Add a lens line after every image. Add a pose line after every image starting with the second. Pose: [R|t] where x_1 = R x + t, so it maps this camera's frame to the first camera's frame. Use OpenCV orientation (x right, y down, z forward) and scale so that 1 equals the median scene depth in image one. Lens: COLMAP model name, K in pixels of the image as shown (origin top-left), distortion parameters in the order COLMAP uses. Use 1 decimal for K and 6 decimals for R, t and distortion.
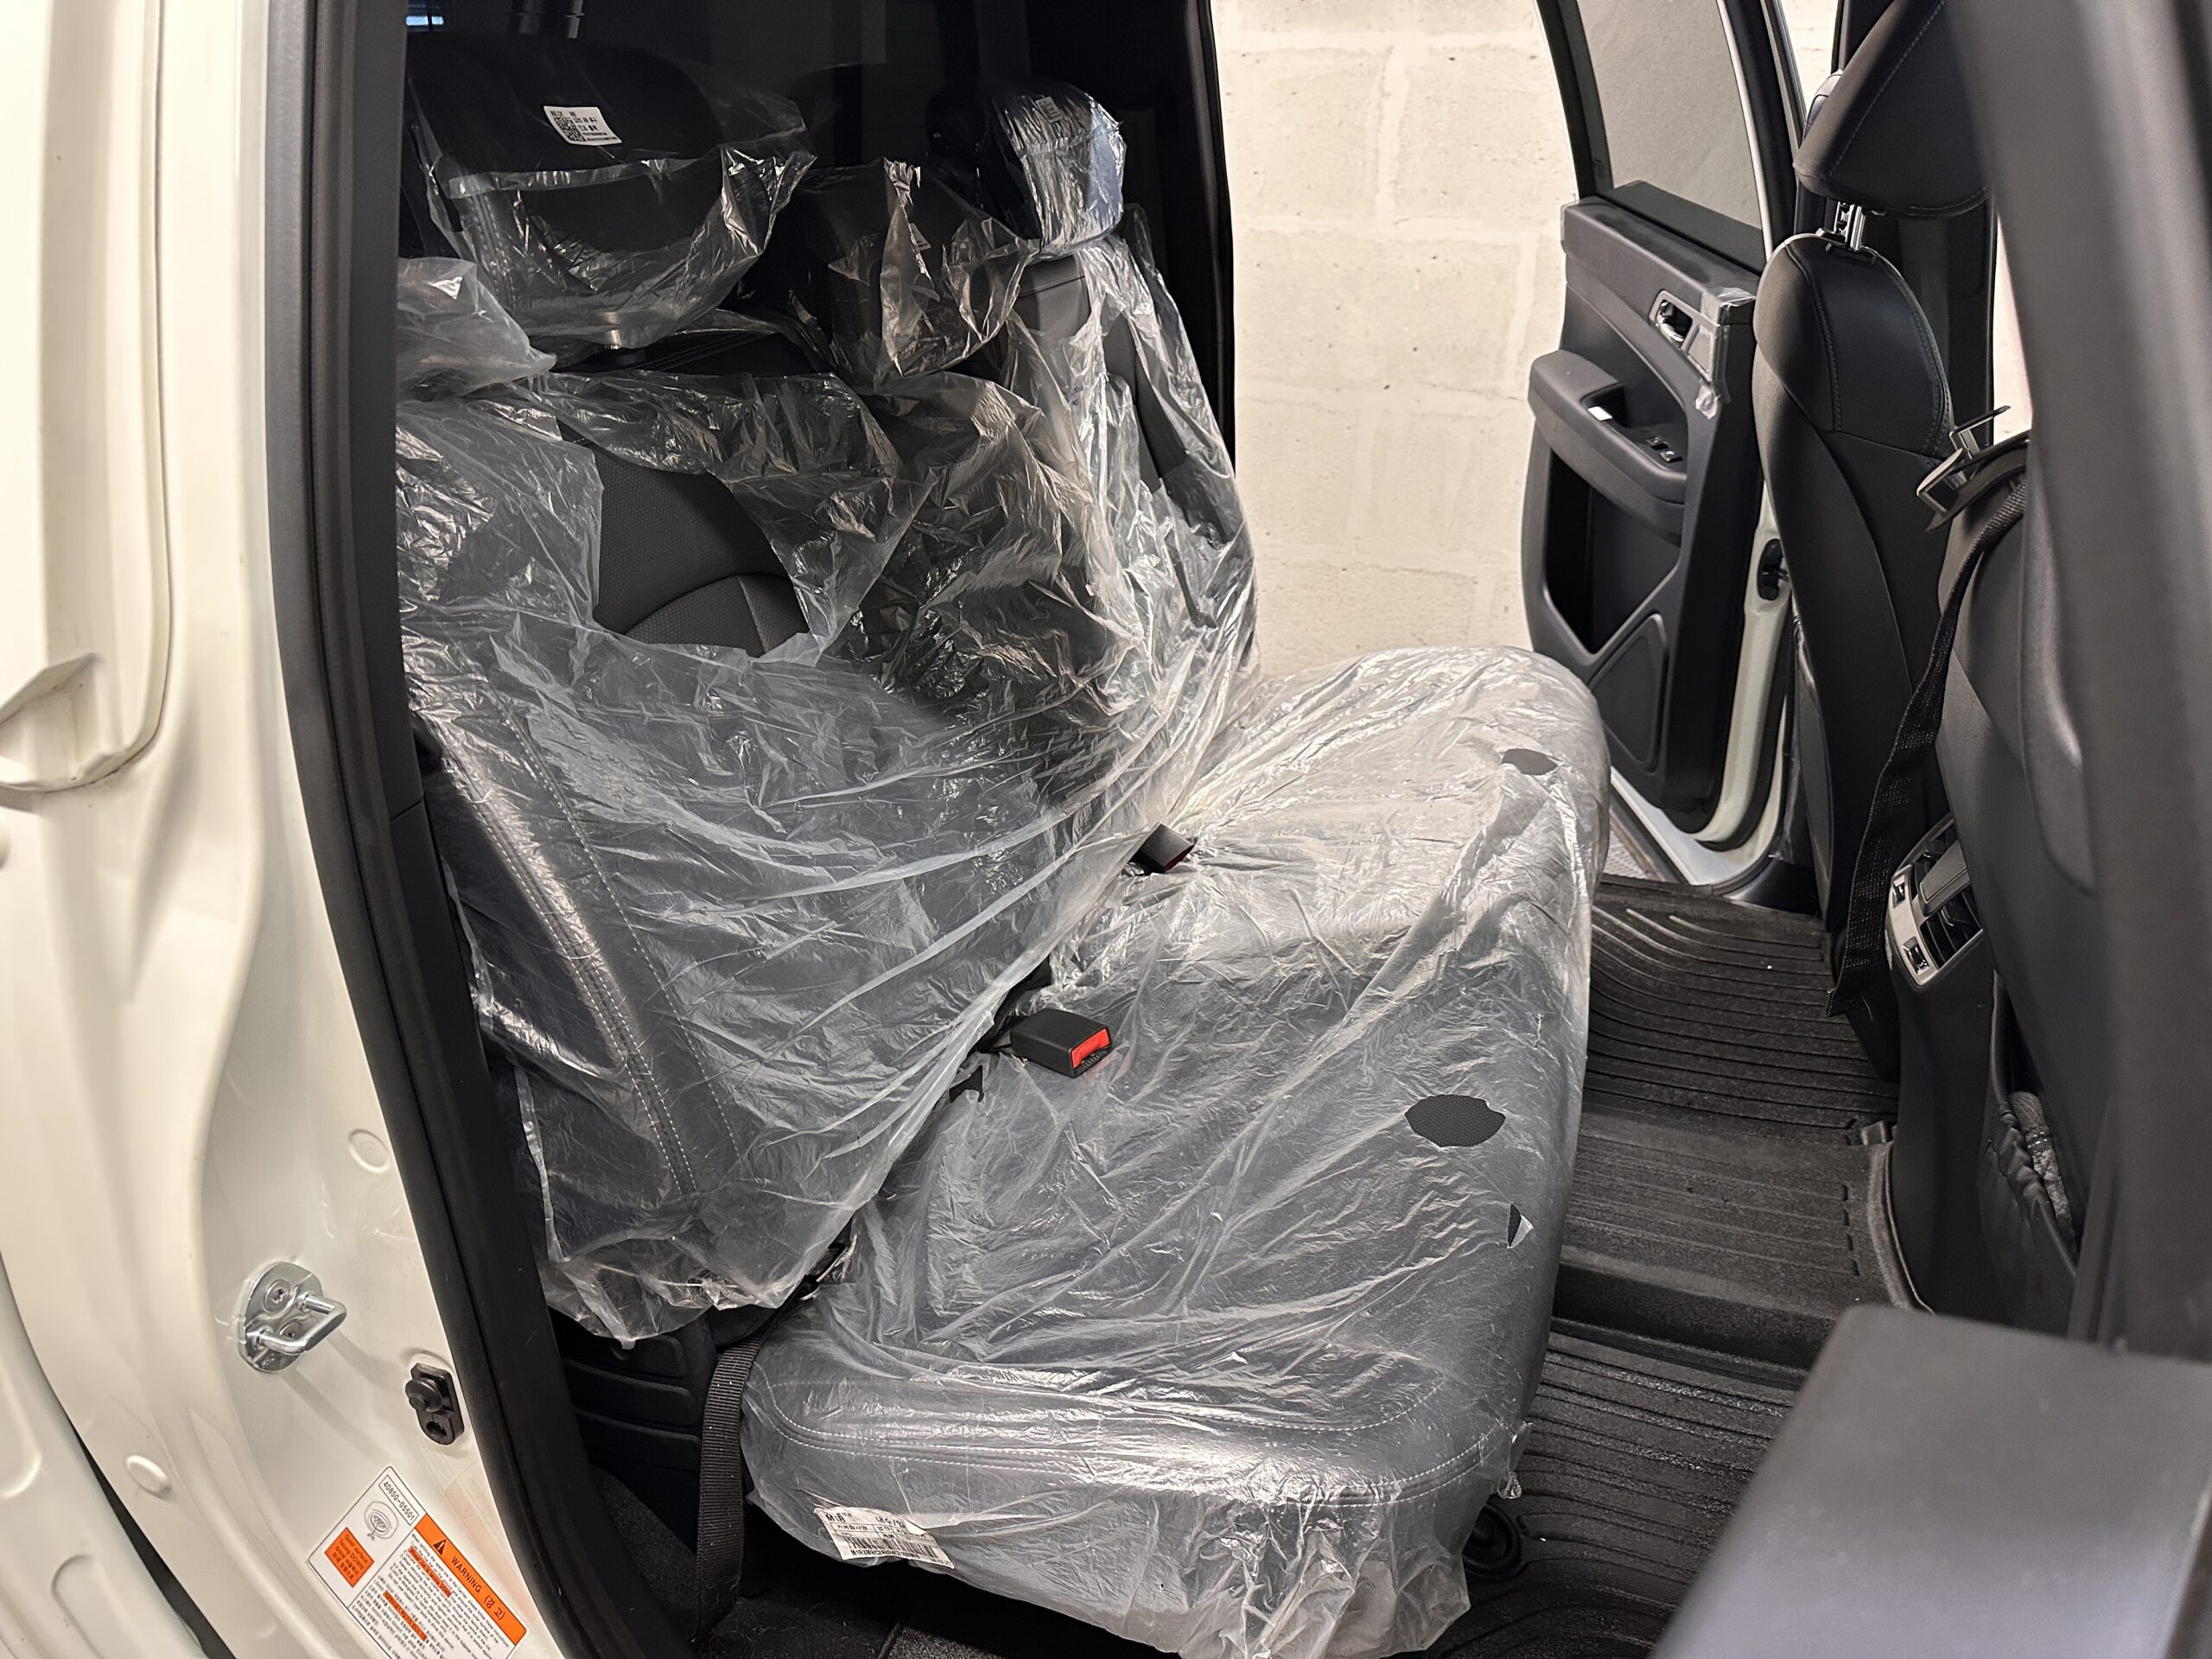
lens RADIAL K [[1606.7, 0, 1098.4], [0, 1606.7, 816.7], [0, 0, 1]] dist [0.046534, -0.061077]
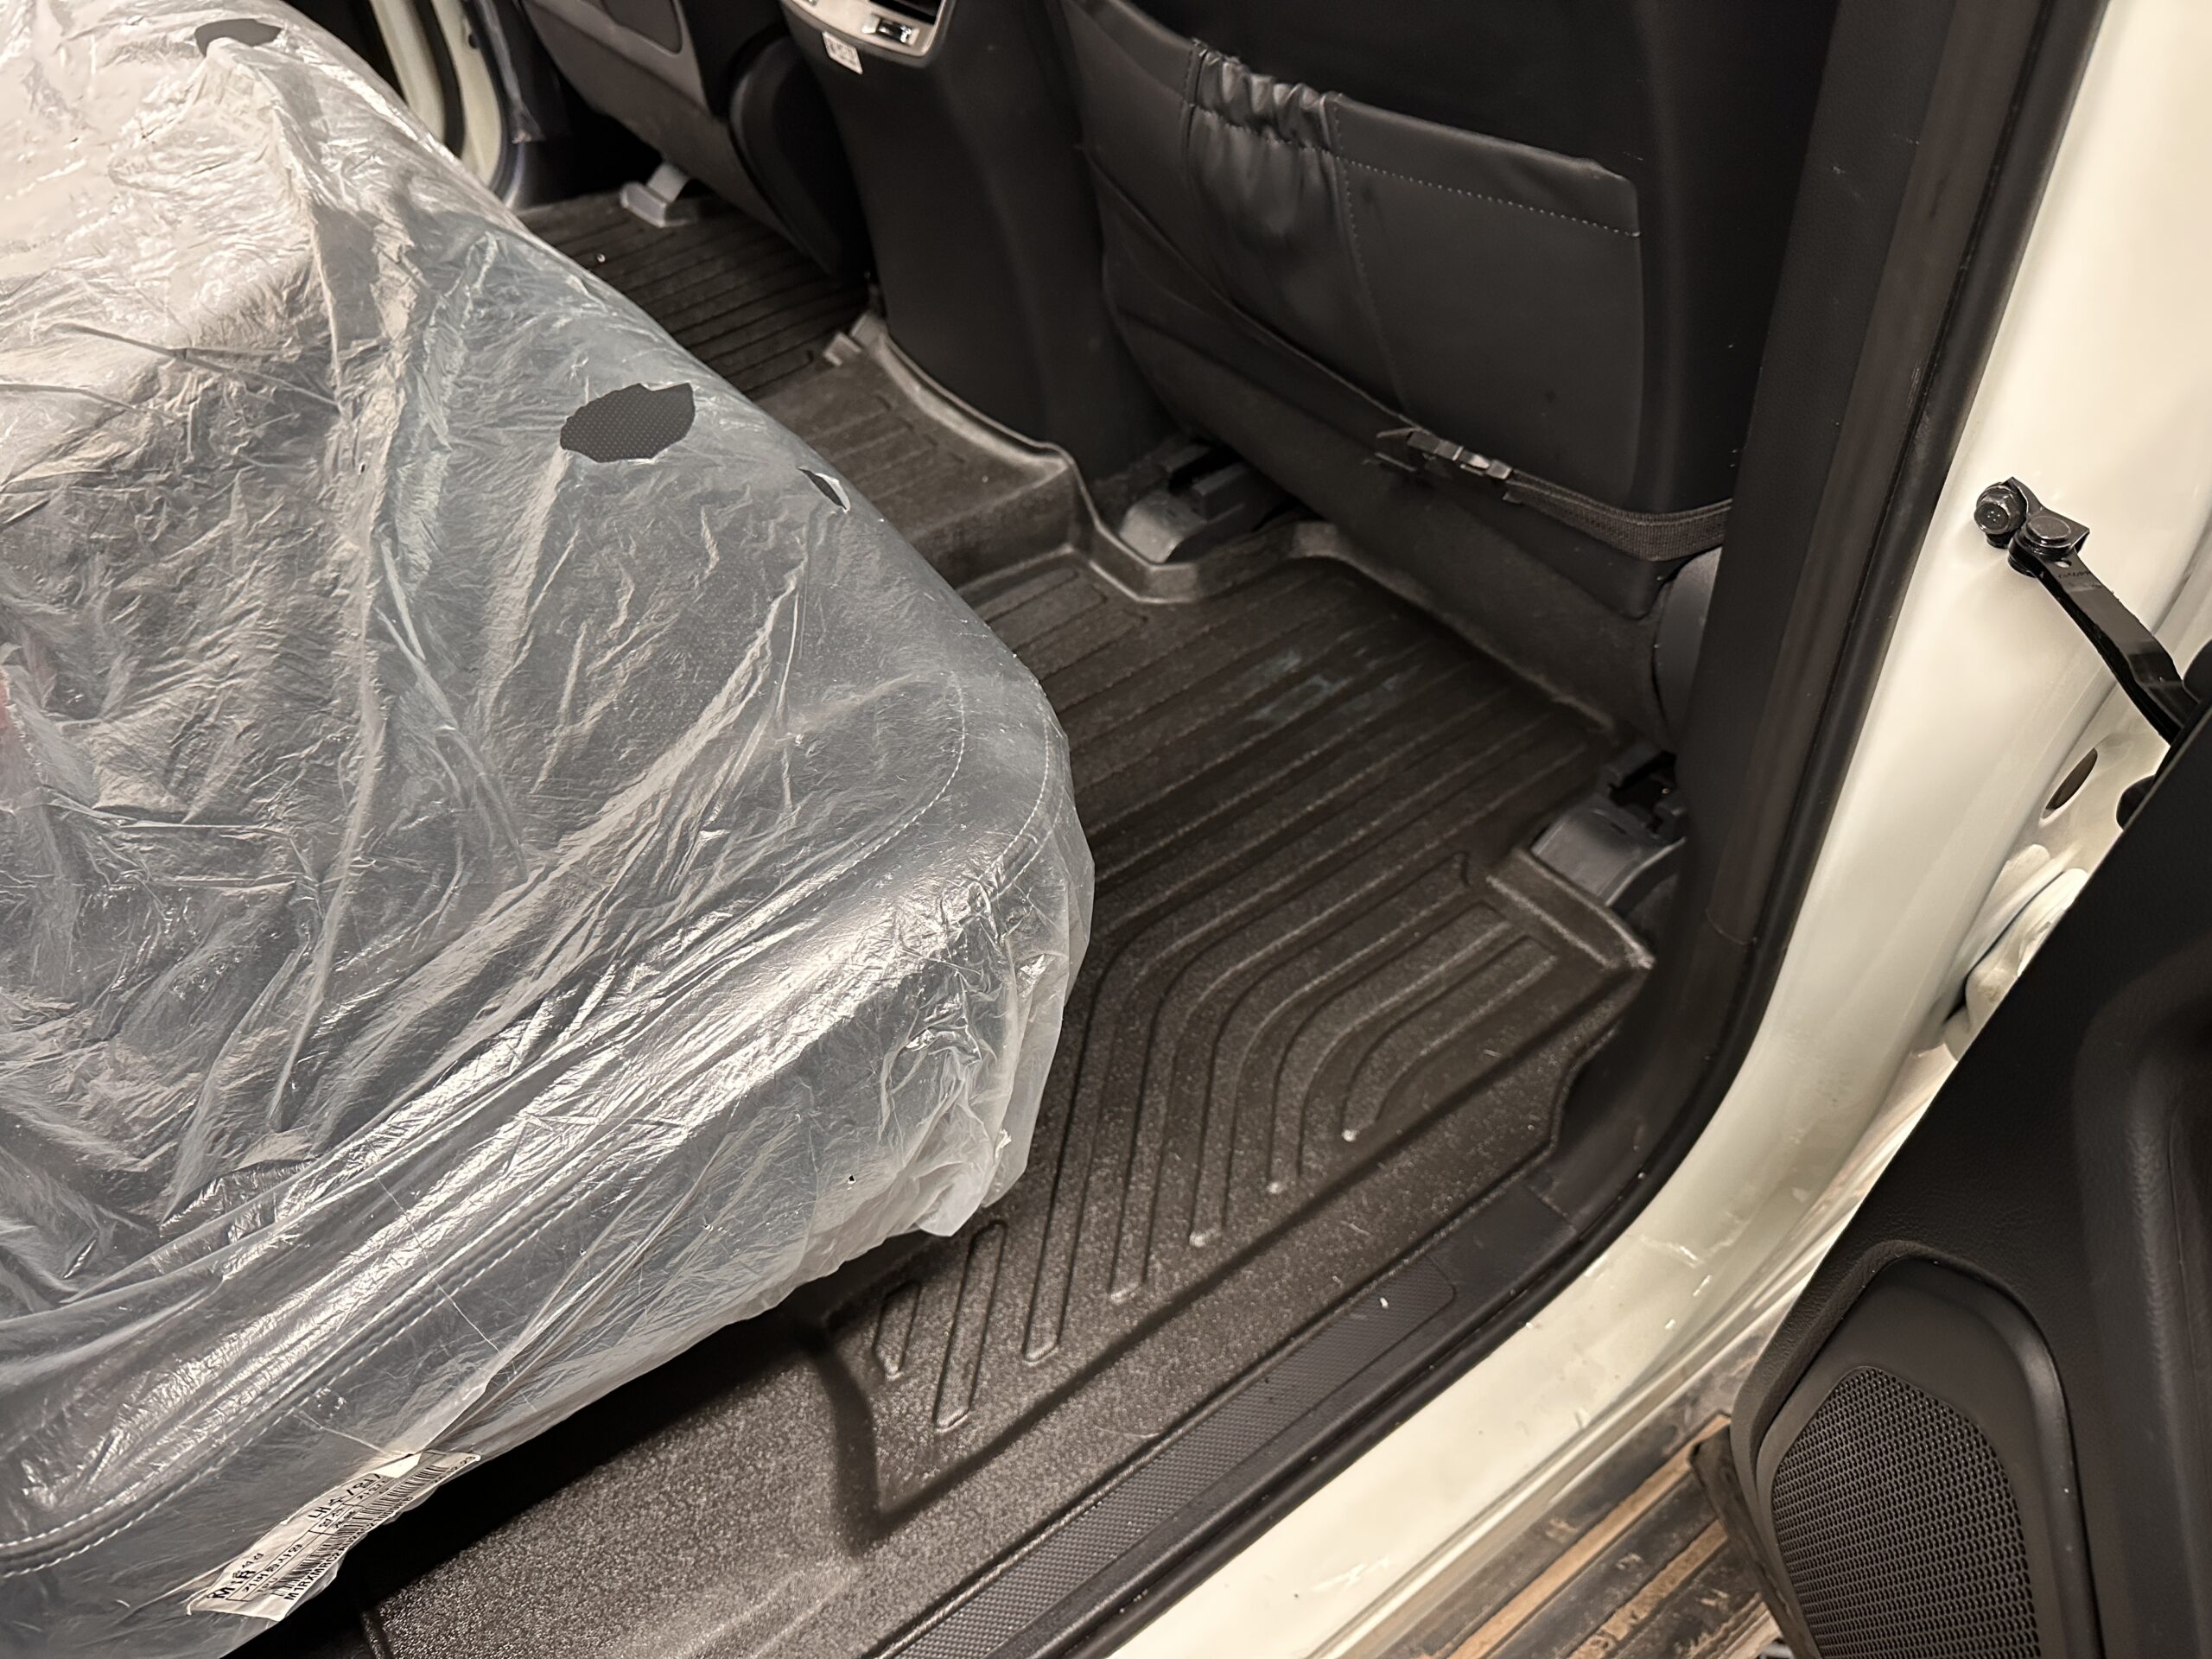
lens RADIAL K [[1606.7, 0, 1098.4], [0, 1606.7, 816.7], [0, 0, 1]] dist [0.046534, -0.061077]
pose [[0.573622, -0.580216, 0.578193, -0.164536], [0.383562, 0.813964, 0.436283, 0.120025], [-0.723767, -0.028488, 0.689456, 0.466599]]
